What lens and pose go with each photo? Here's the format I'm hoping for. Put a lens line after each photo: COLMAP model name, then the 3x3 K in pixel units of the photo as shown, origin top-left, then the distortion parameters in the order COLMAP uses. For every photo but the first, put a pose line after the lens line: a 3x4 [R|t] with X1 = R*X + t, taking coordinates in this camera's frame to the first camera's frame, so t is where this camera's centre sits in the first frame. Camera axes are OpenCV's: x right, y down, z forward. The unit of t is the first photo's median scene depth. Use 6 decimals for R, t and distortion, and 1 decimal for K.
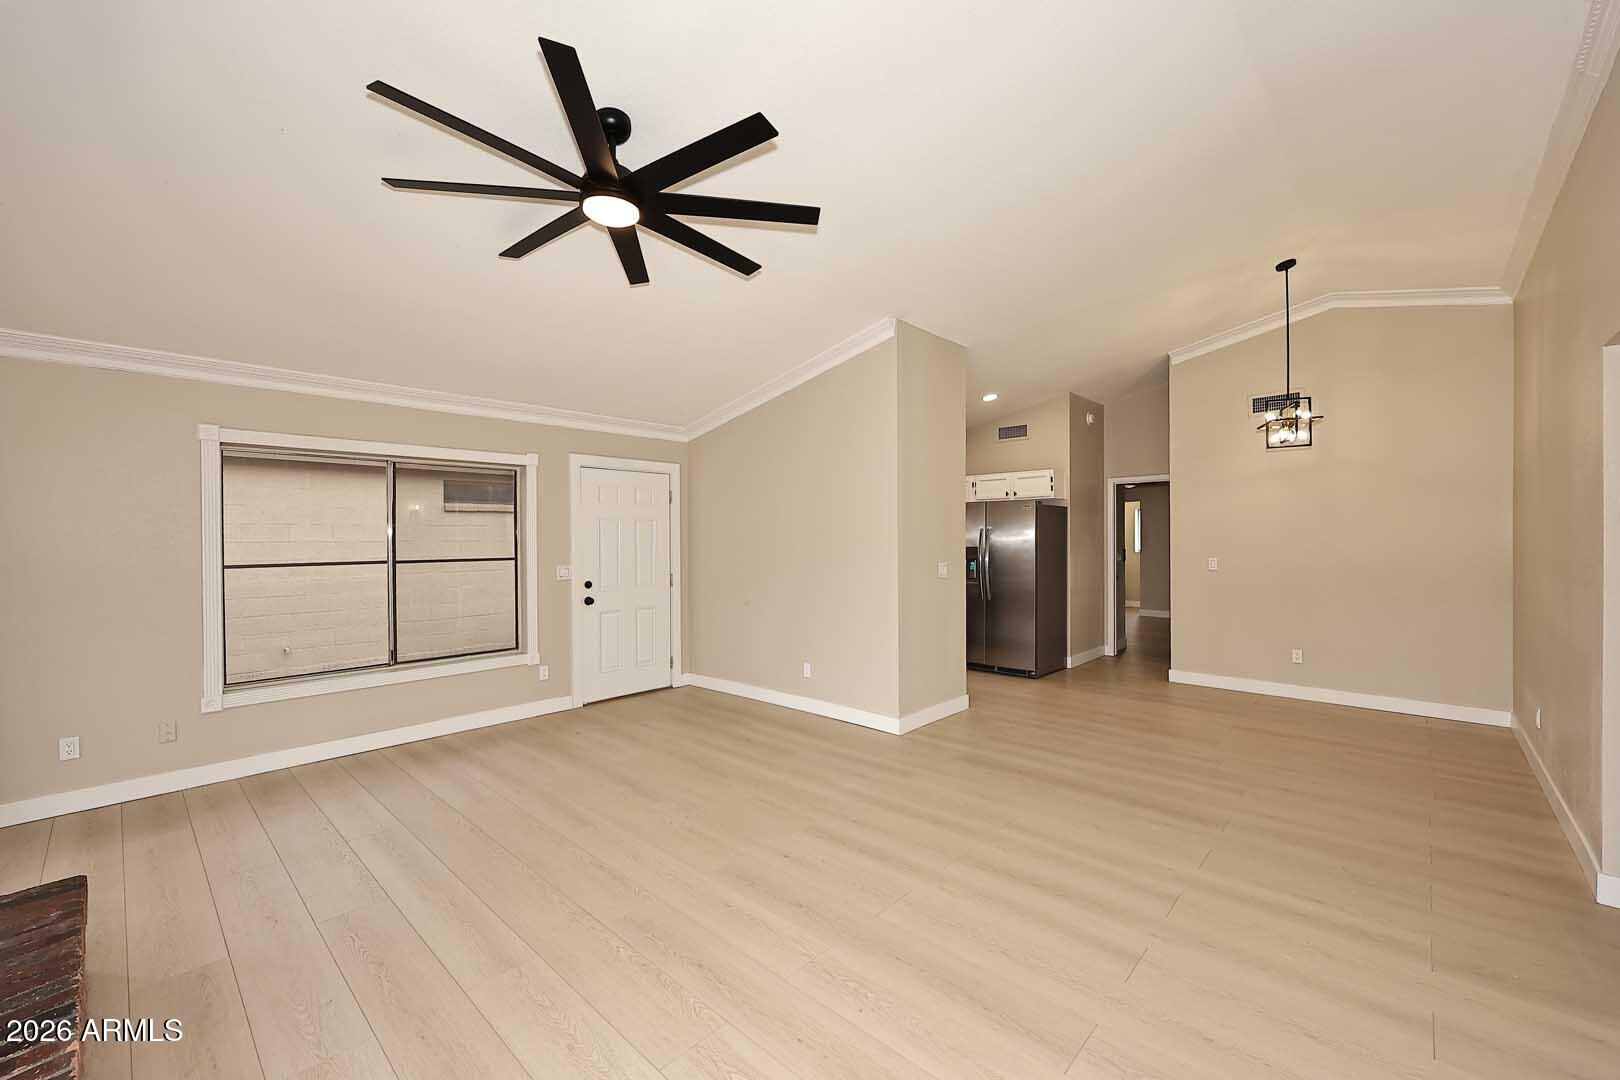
lens RADIAL K [[649.3, 0, 804.6], [0, 649.3, 541.9], [0, 0, 1]] dist [-0.005376, 0.001029]
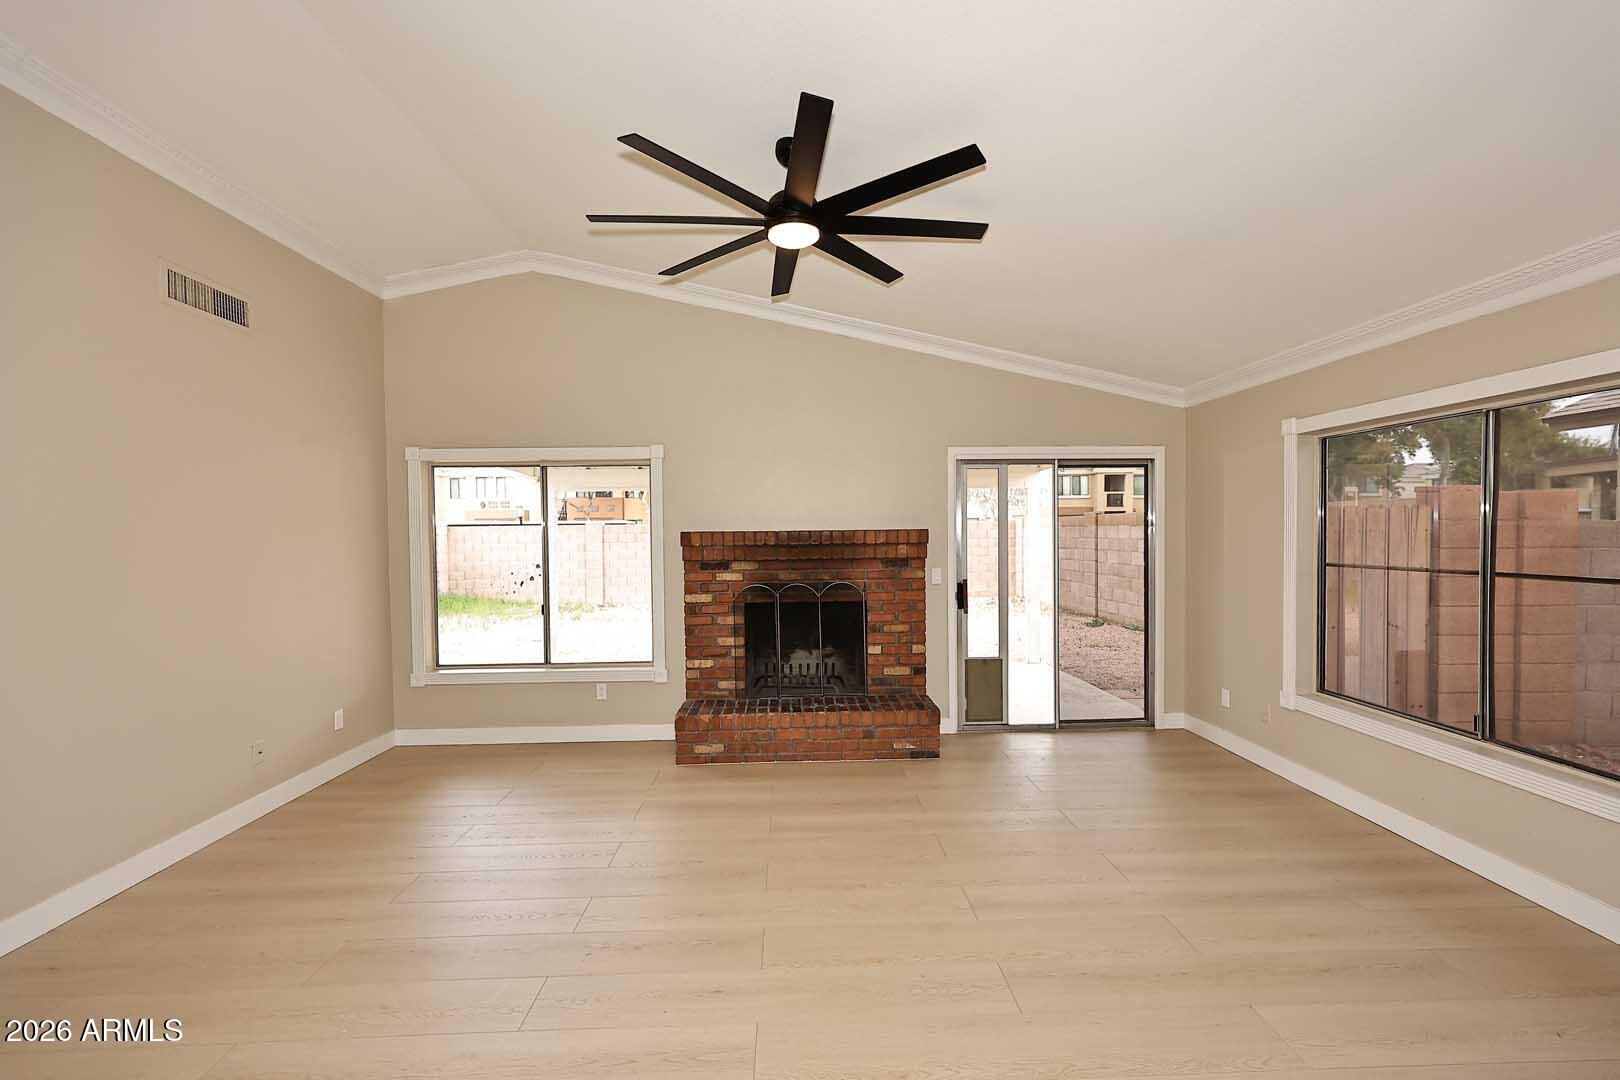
lens RADIAL K [[649.3, 0, 812.6], [0, 649.3, 544.1], [0, 0, 1]] dist [-0.005376, 0.001029]
pose [[-0.696564, 0.027226, -0.716978, 0.213365], [0.007974, 0.999512, 0.030208, -0.017815], [0.717451, 0.015324, -0.696441, 0.833583]]
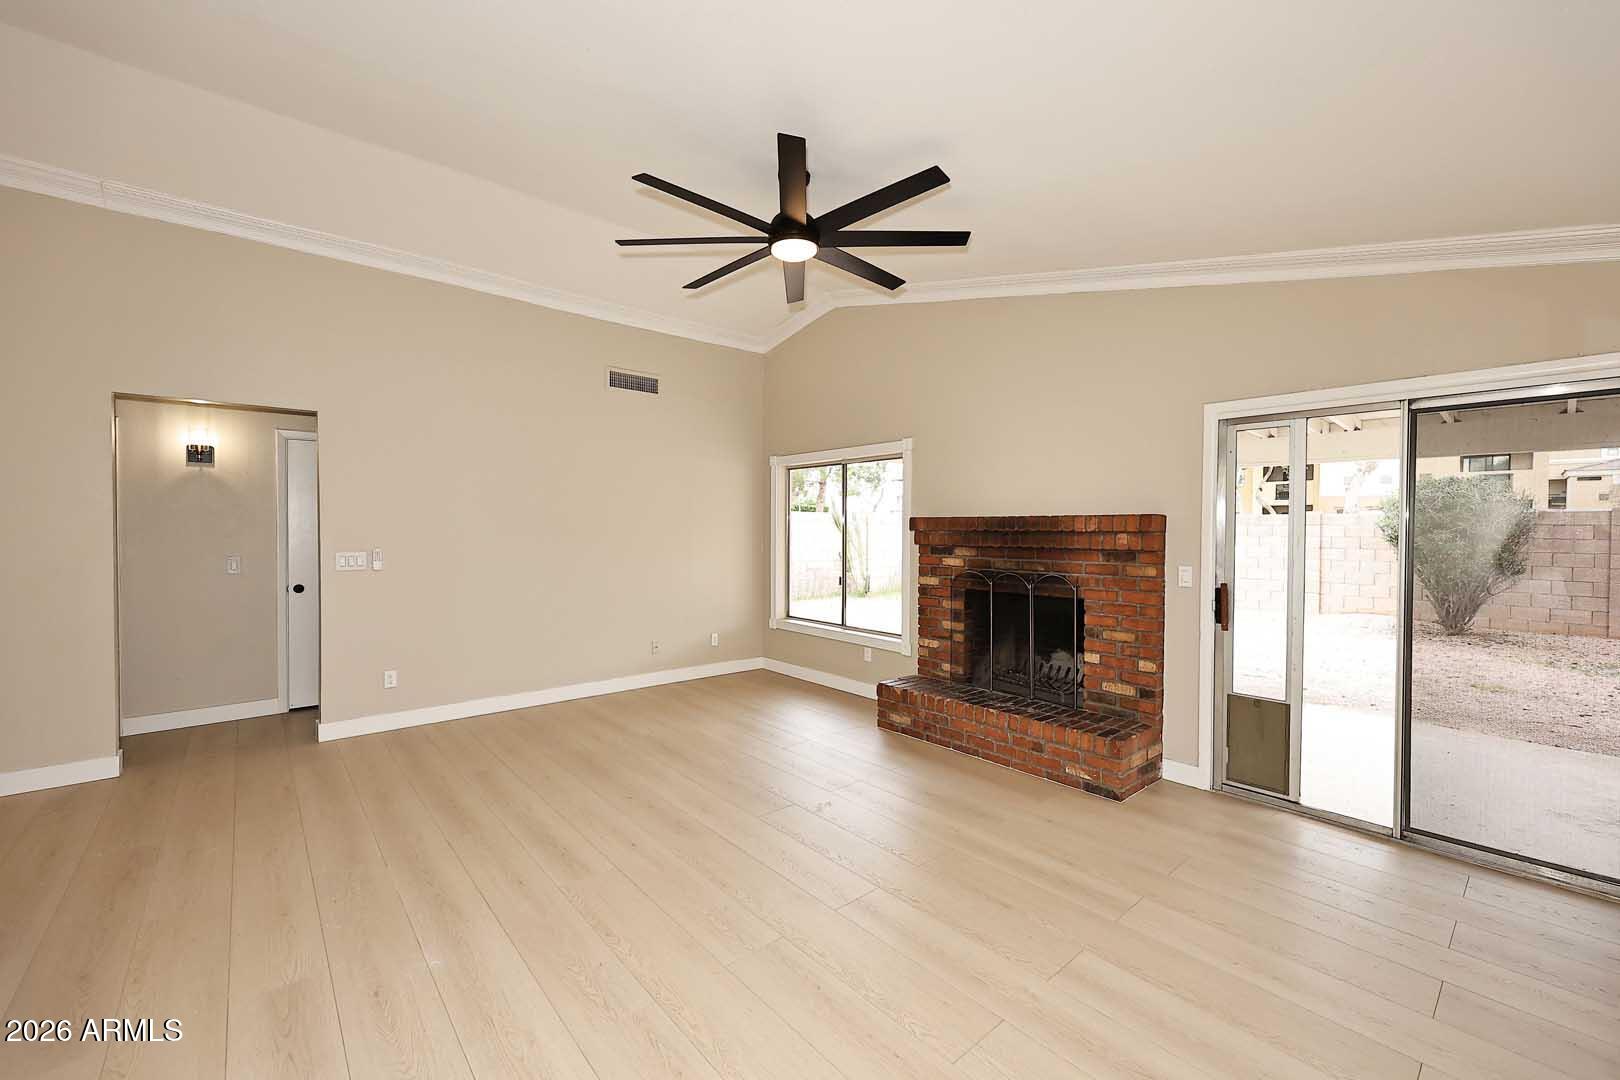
lens RADIAL K [[649.3, 0, 813.9], [0, 649.3, 533.8], [0, 0, 1]] dist [-0.005376, 0.001029]
pose [[-0.996374, 0.001055, 0.085072, -0.208783], [0.002684, 0.999815, 0.019029, -0.004229], [-0.085036, 0.019188, -0.996193, 1.039872]]
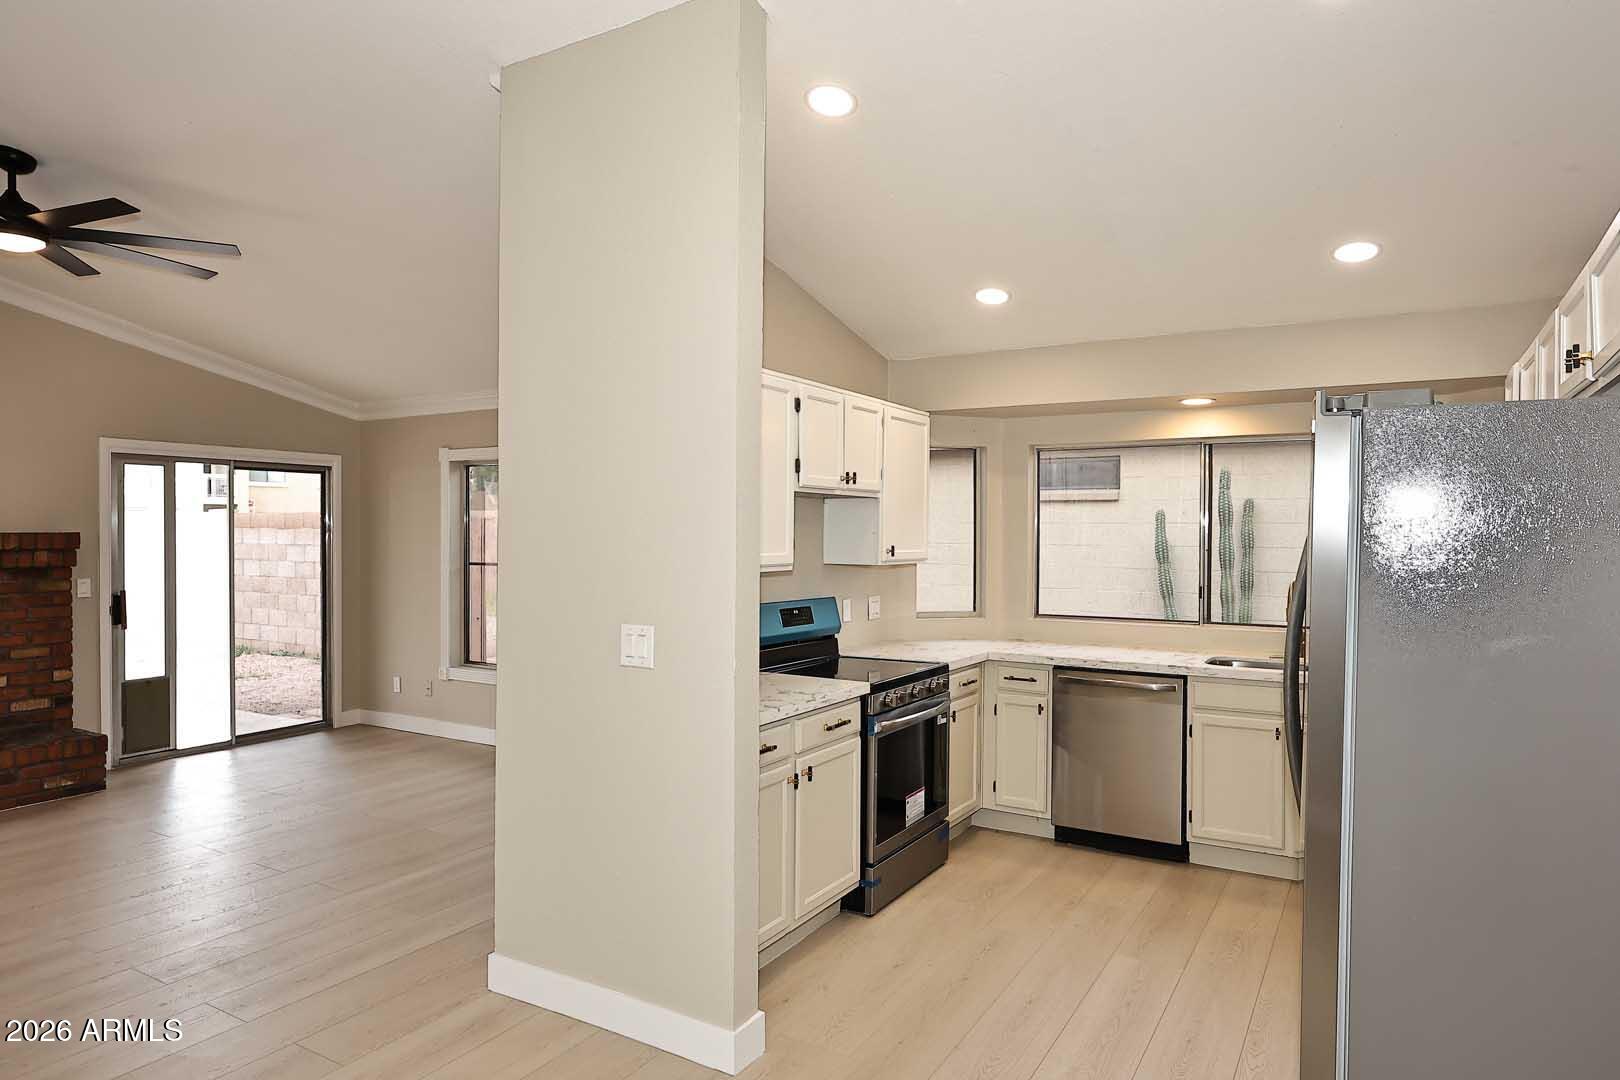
lens RADIAL K [[949.8, 0, 800.4], [0, 949.8, 541.3], [0, 0, 1]] dist [0.000249, 0.002607]
pose [[0.217686, 0.016881, -0.975873, 0.709055], [-0.012854, 0.999813, 0.014427, -0.026232], [0.975934, 0.009404, 0.217862, 0.905665]]
